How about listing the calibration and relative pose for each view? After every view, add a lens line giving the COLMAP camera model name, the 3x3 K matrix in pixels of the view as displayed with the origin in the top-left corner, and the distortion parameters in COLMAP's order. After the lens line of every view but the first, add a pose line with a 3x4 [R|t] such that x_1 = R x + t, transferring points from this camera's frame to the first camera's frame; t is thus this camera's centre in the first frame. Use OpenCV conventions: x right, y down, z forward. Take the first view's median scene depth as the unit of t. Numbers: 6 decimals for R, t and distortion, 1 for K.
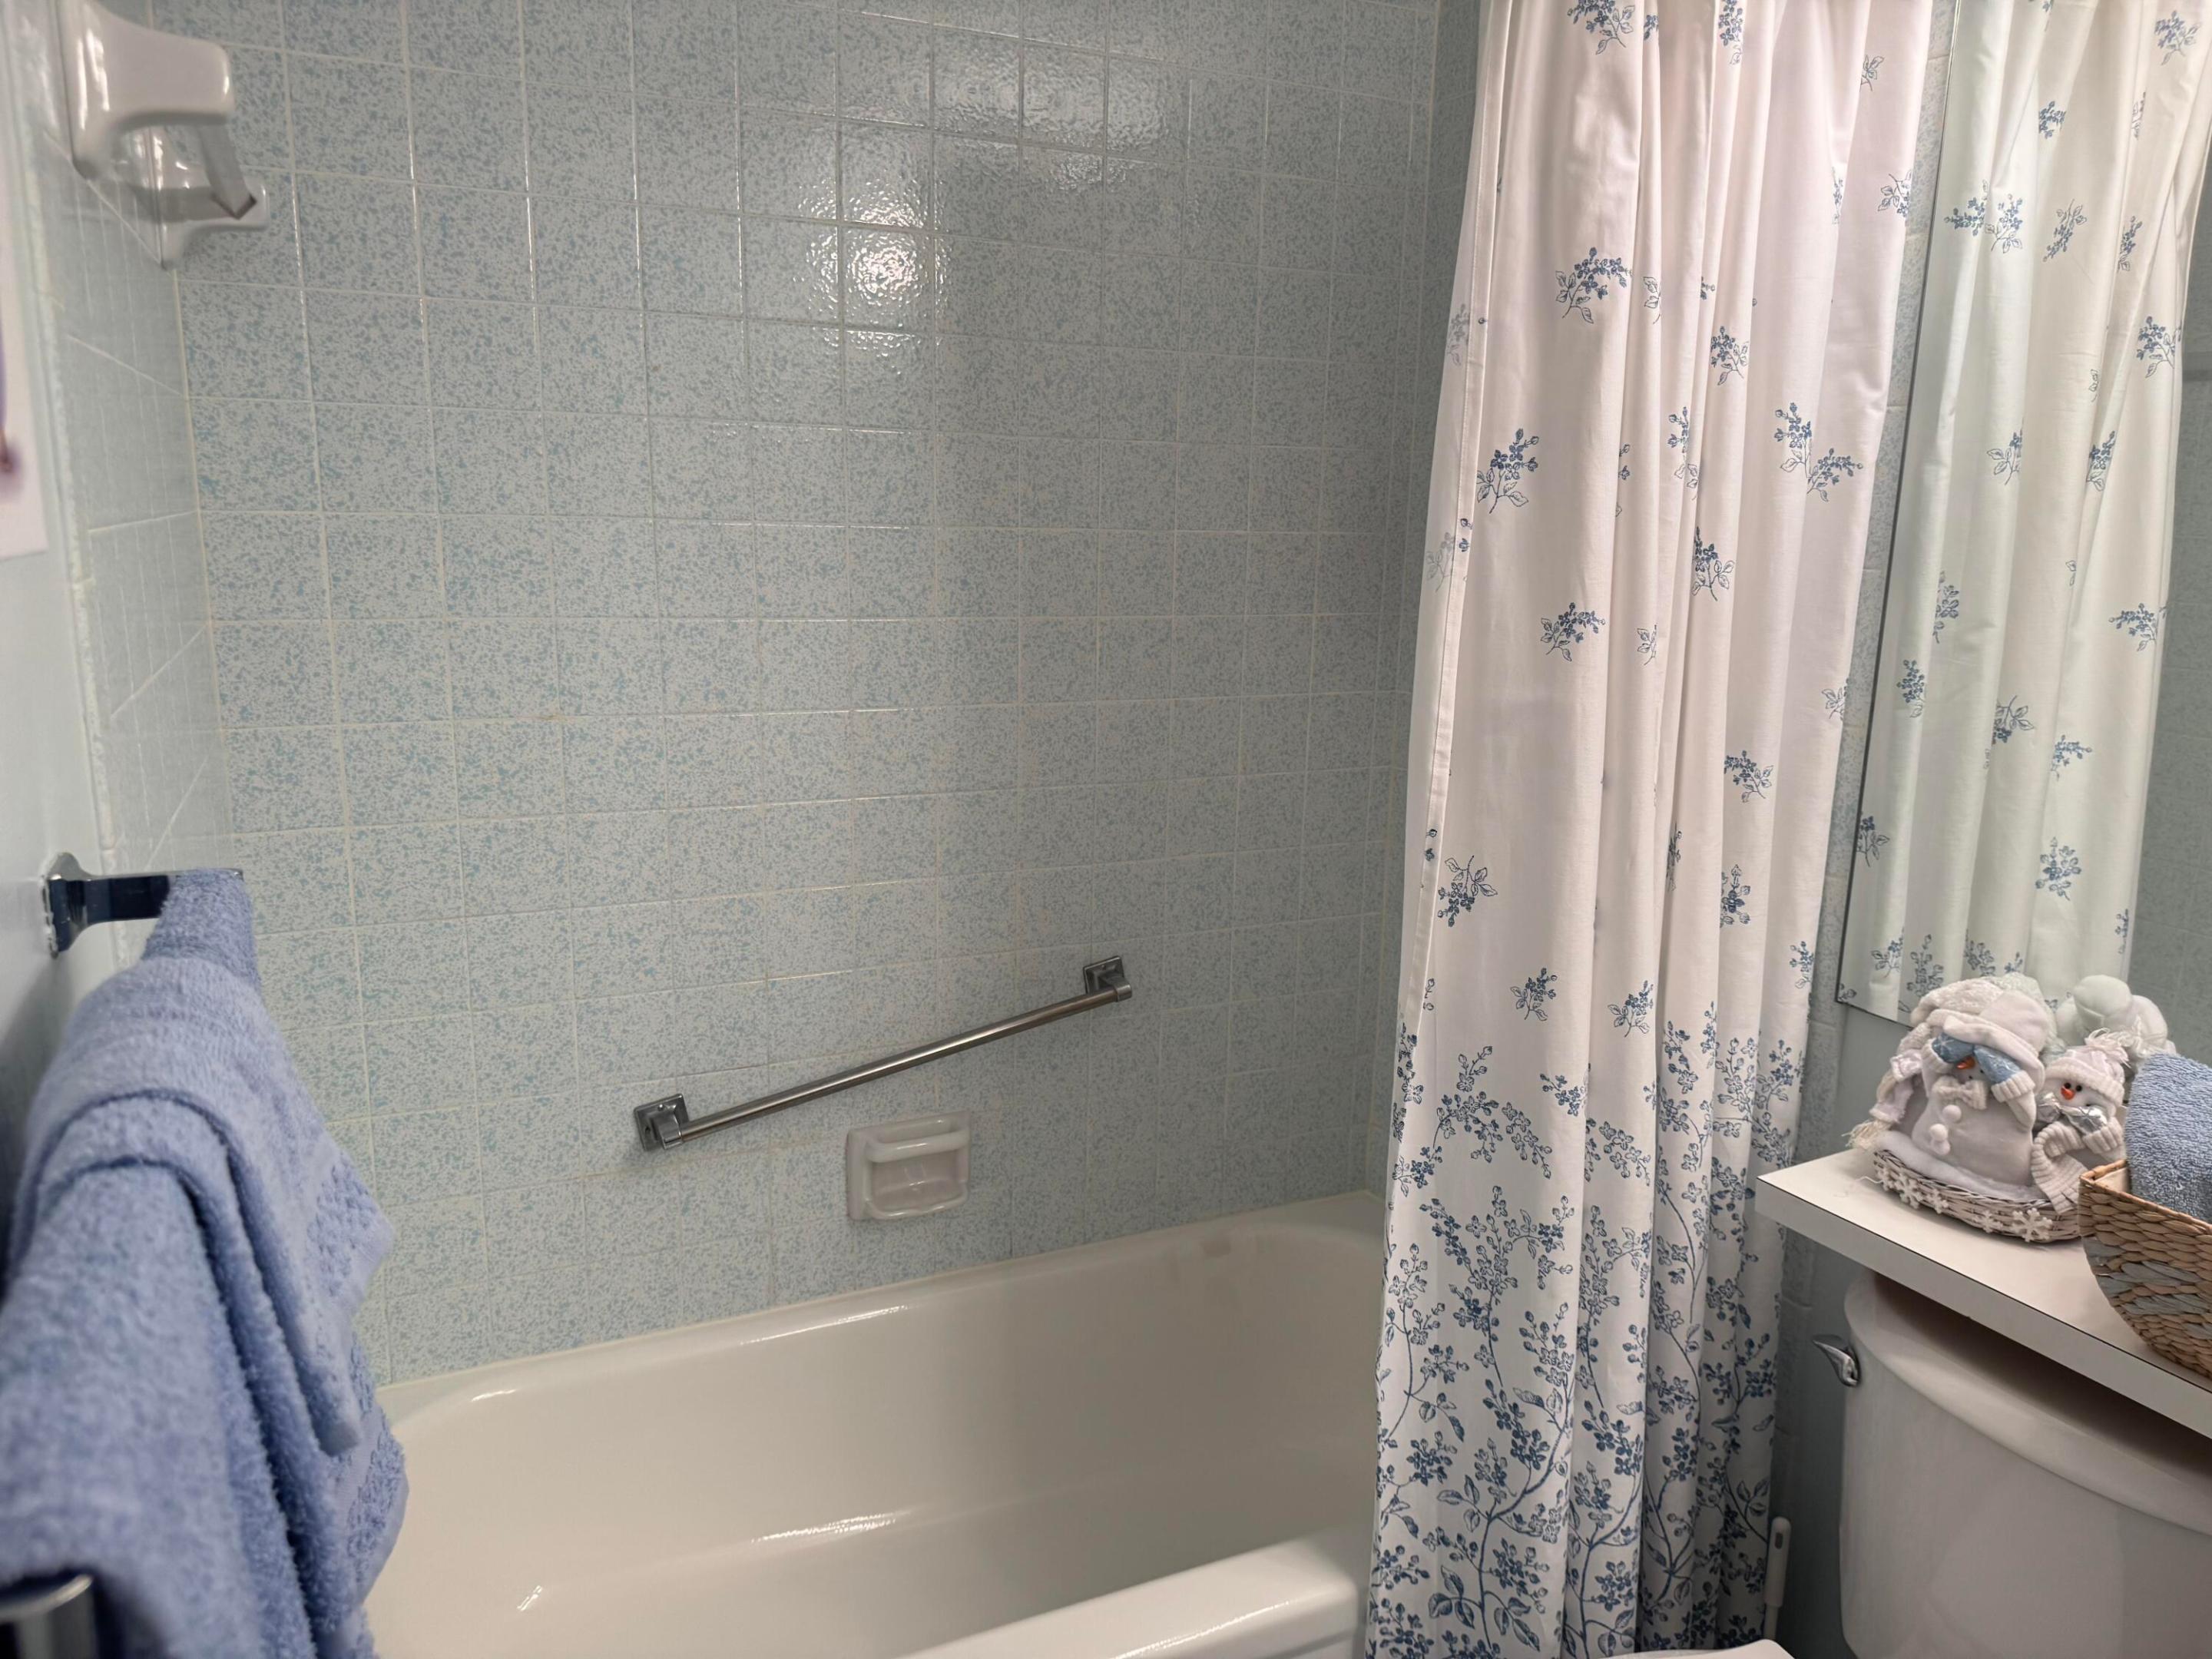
lens RADIAL K [[1594.0, 0, 1109.4], [0, 1594.0, 827.6], [0, 0, 1]] dist [0.029896, -0.039862]
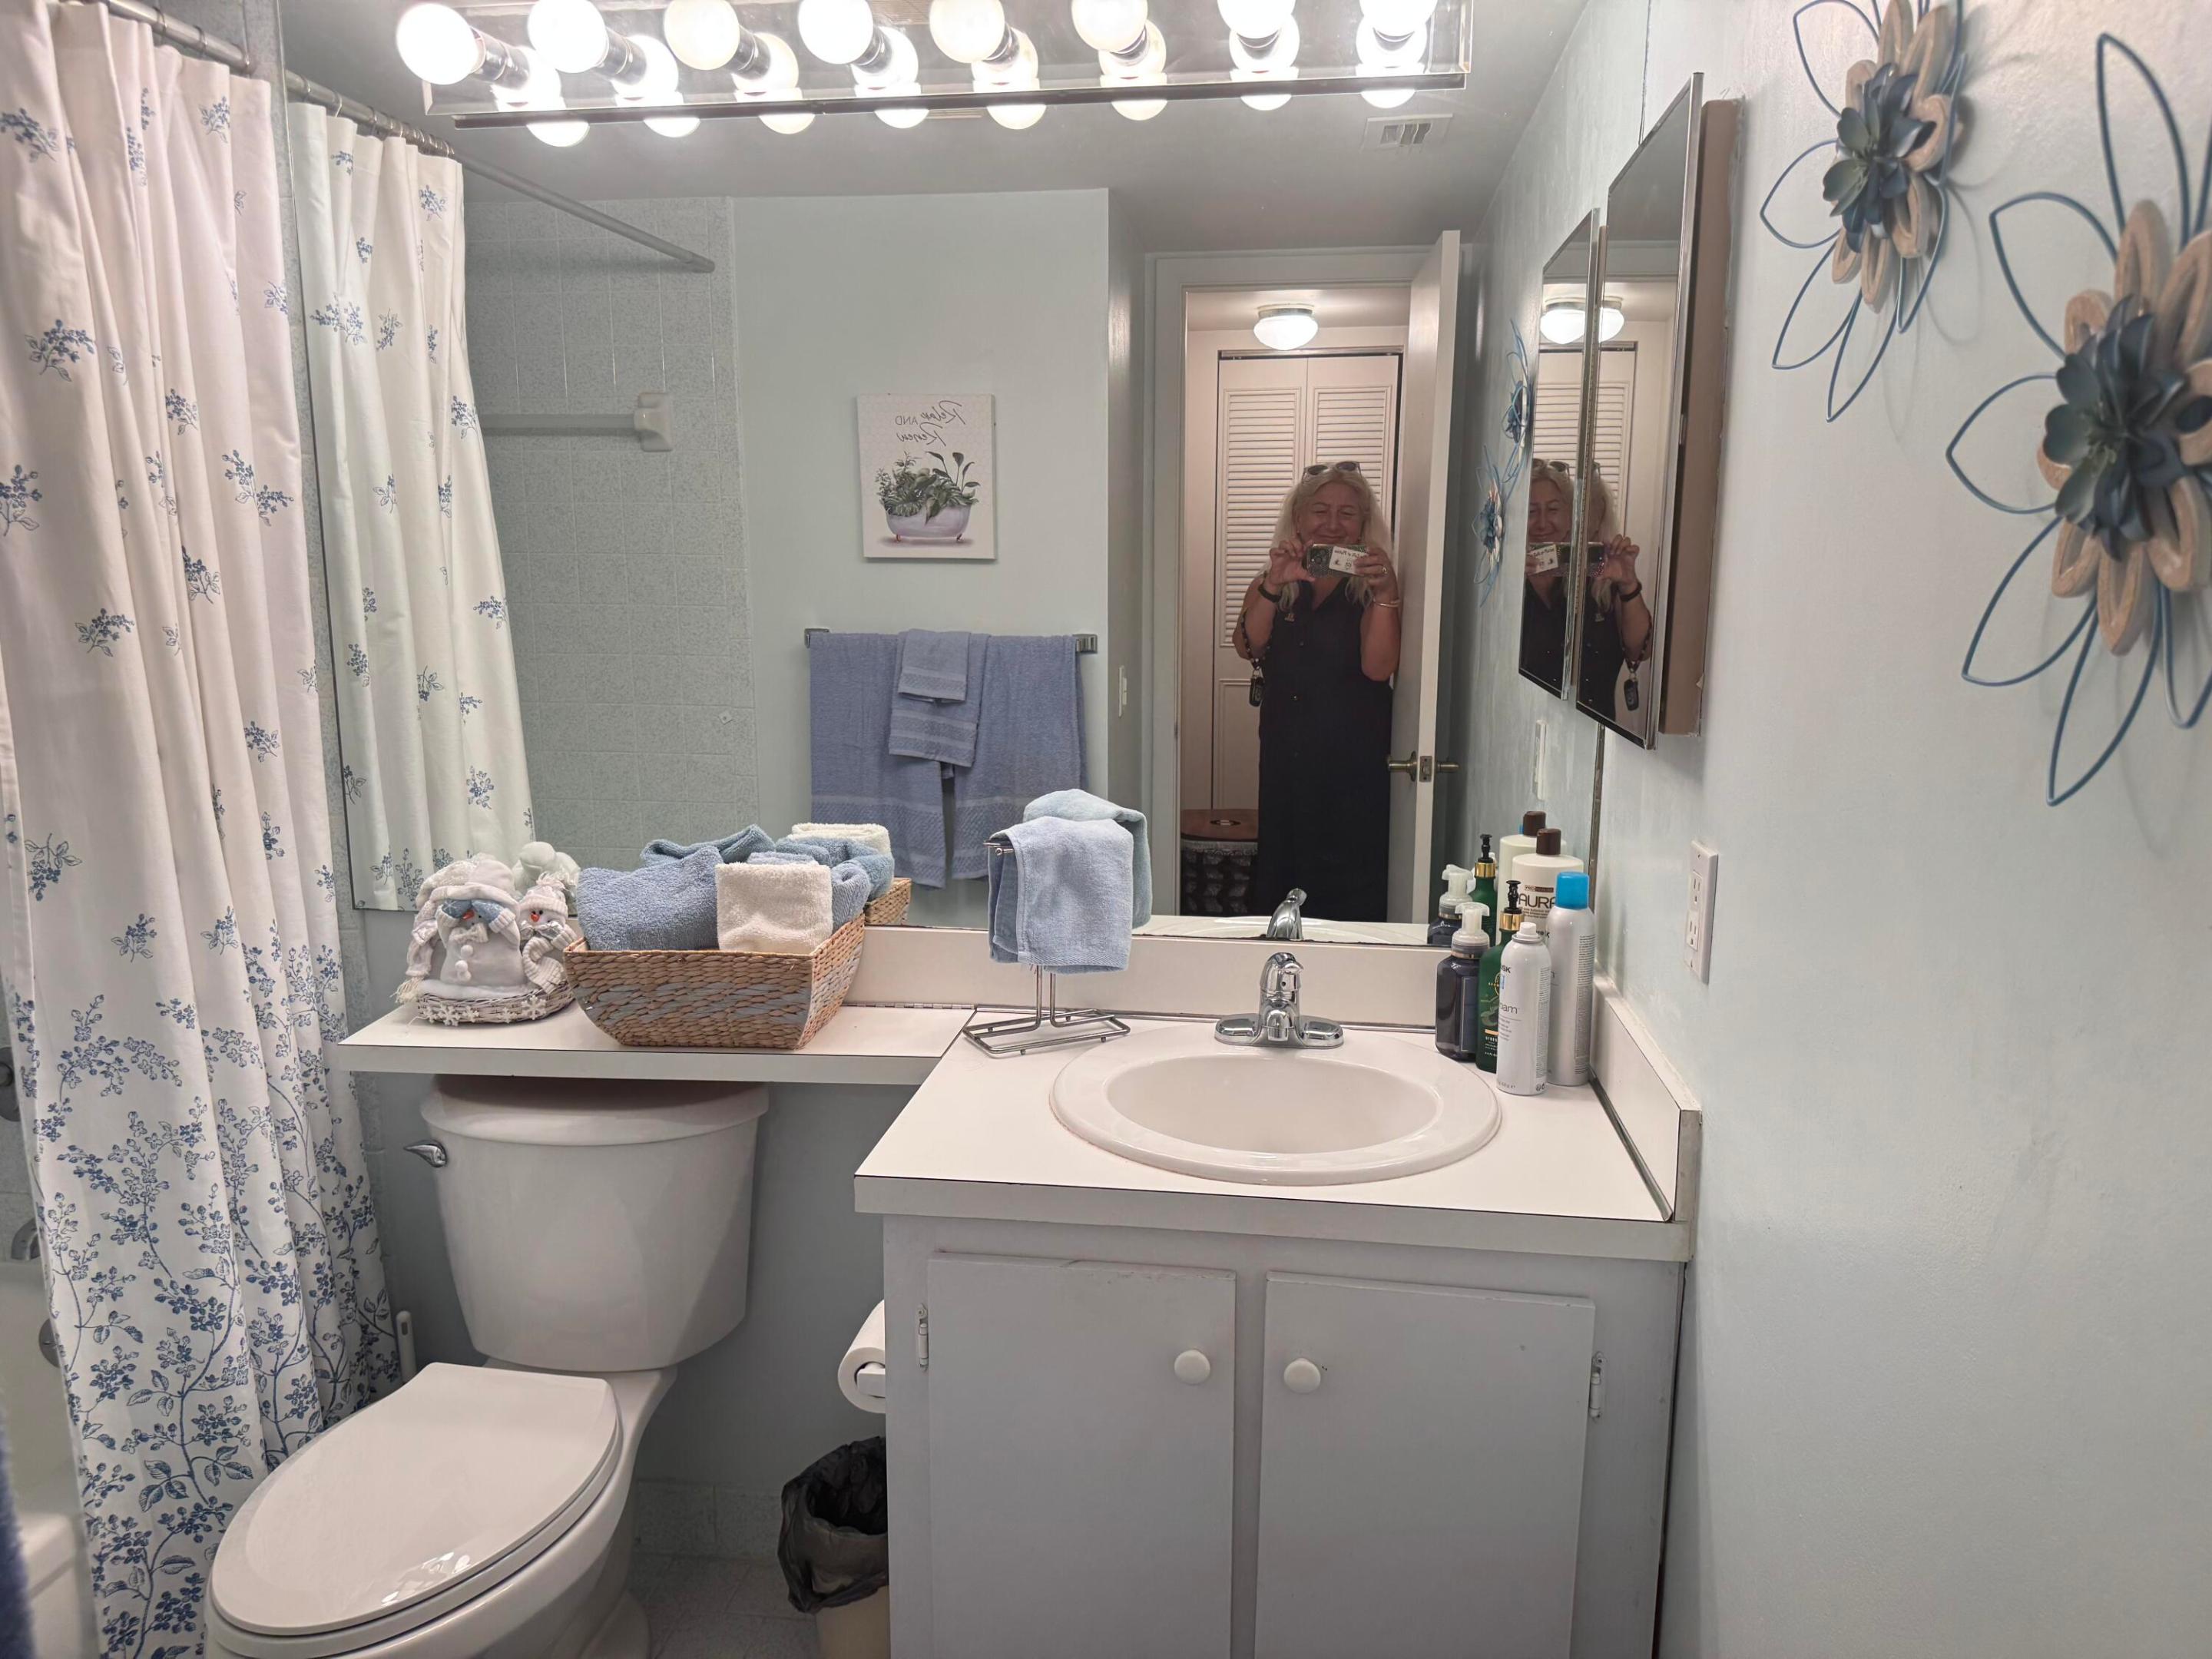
lens RADIAL K [[1594.0, 0, 1121.7], [0, 1594.0, 828.3], [0, 0, 1]] dist [0.029896, -0.039862]
pose [[0.544959, -0.166695, 0.821726, -0.289300], [0.187063, 0.979508, 0.074644, 0.069627], [-0.817329, 0.113037, 0.564974, -0.273945]]
